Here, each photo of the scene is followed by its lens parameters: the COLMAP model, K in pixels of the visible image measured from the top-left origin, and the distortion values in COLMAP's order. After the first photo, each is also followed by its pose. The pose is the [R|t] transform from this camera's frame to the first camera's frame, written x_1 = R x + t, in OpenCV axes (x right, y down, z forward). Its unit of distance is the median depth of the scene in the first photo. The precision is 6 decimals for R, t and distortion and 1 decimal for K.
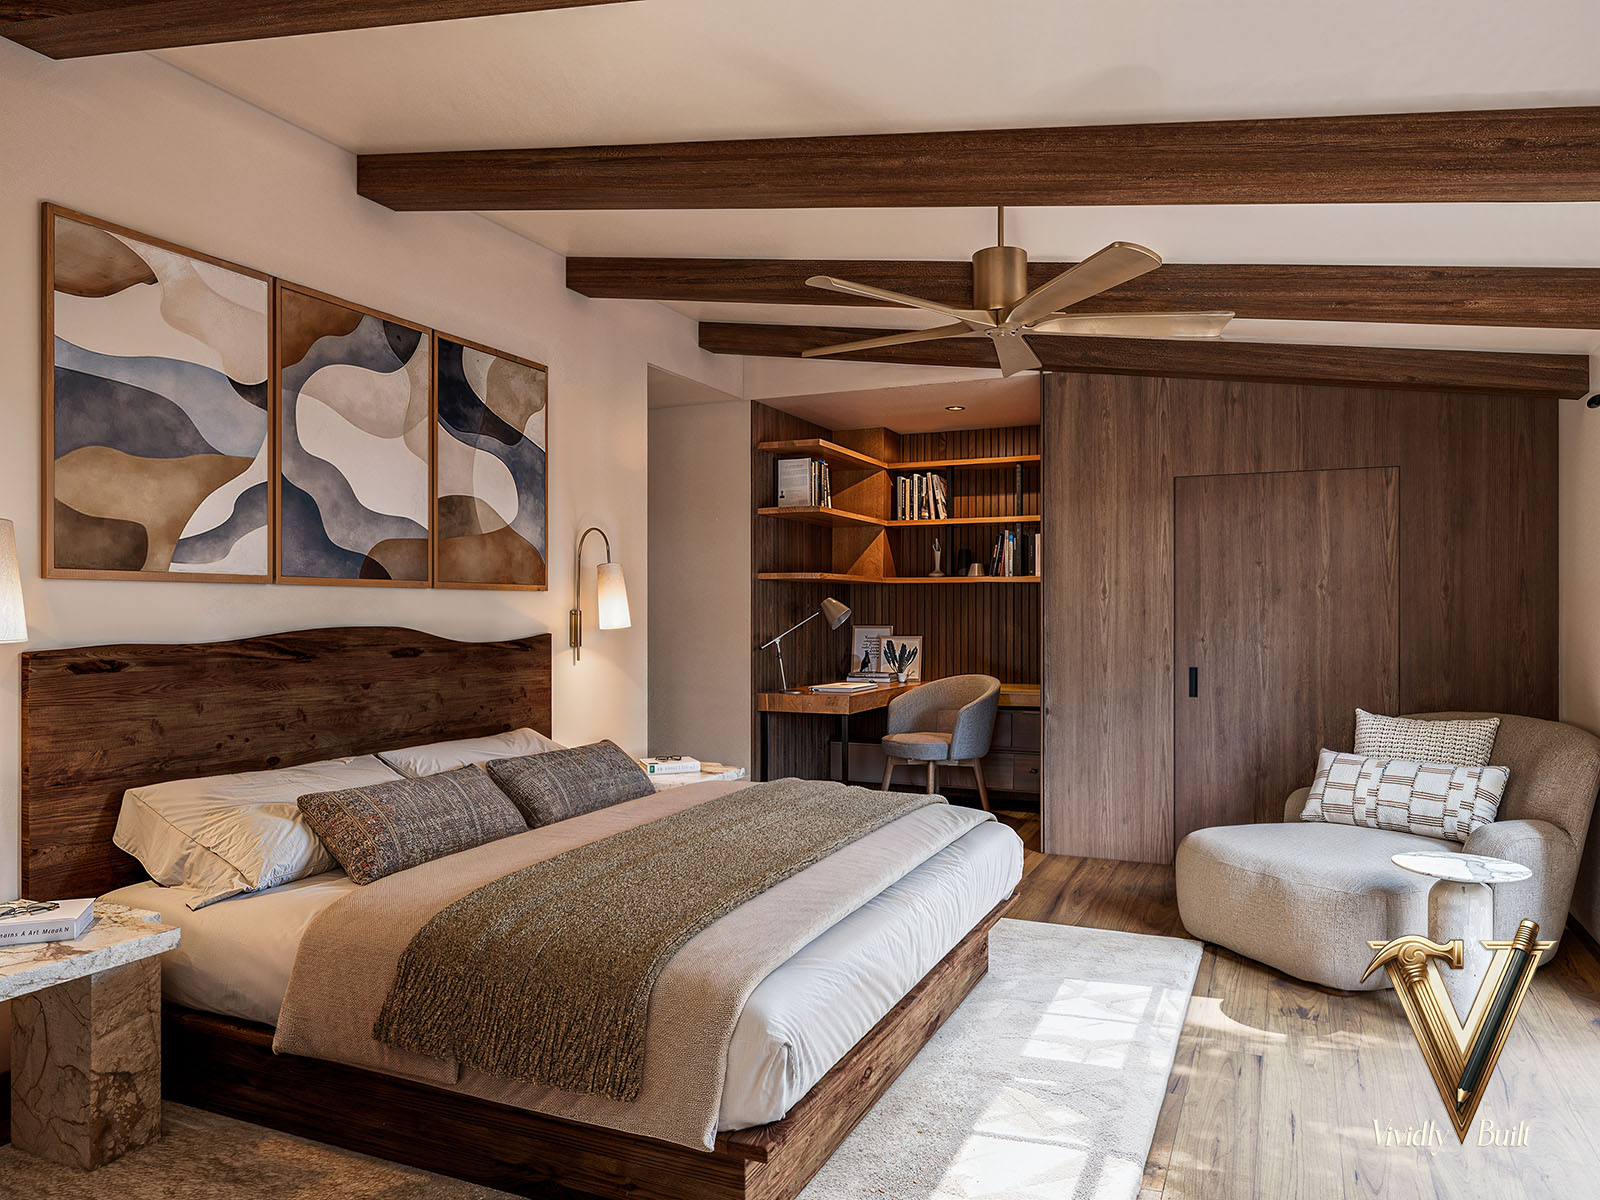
lens RADIAL K [[1133.3, 0, 800.0], [0, 1133.3, 600.0], [0, 0, 1]] dist [0.001147, -0.001033]
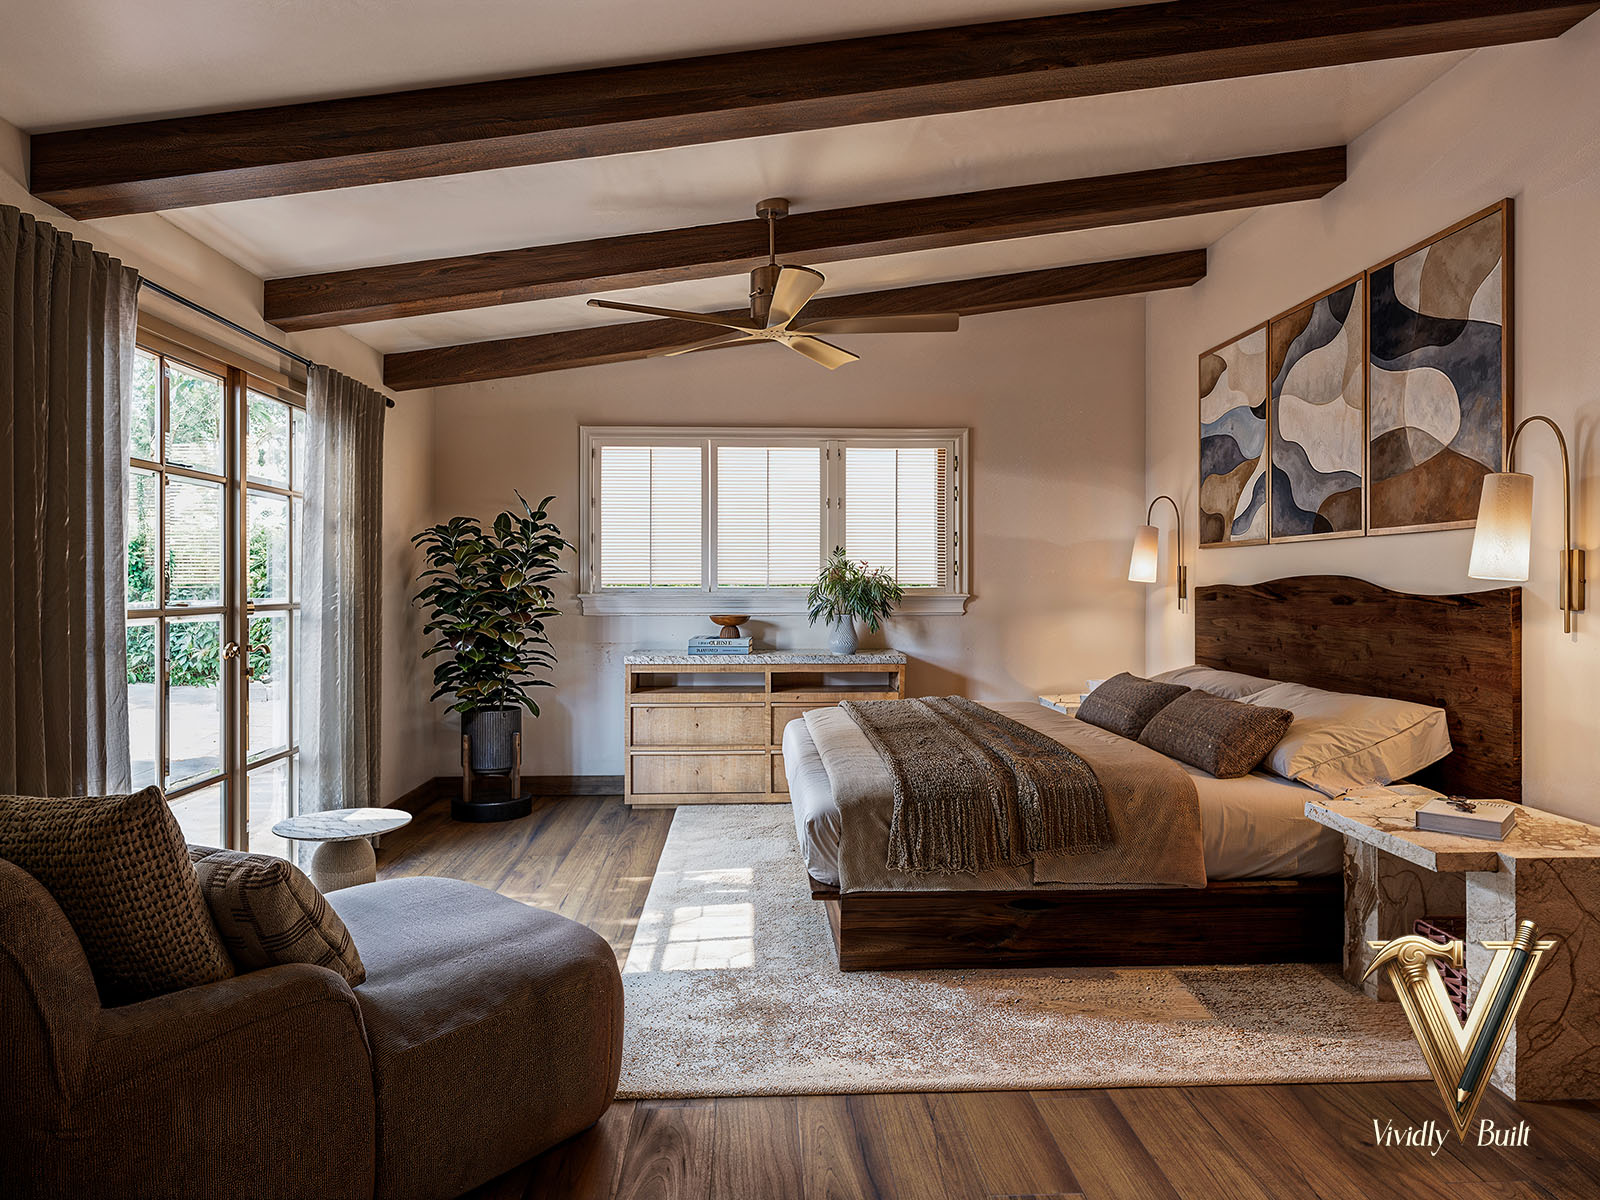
lens RADIAL K [[1133.3, 0, 800.0], [0, 1133.3, 600.0], [0, 0, 1]] dist [0.001147, -0.001033]
pose [[-0.903114, 0.003381, -0.429388, 0.543420], [0.001635, 0.999989, 0.004436, 0.040046], [0.429399, 0.003304, -0.903109, 1.701574]]
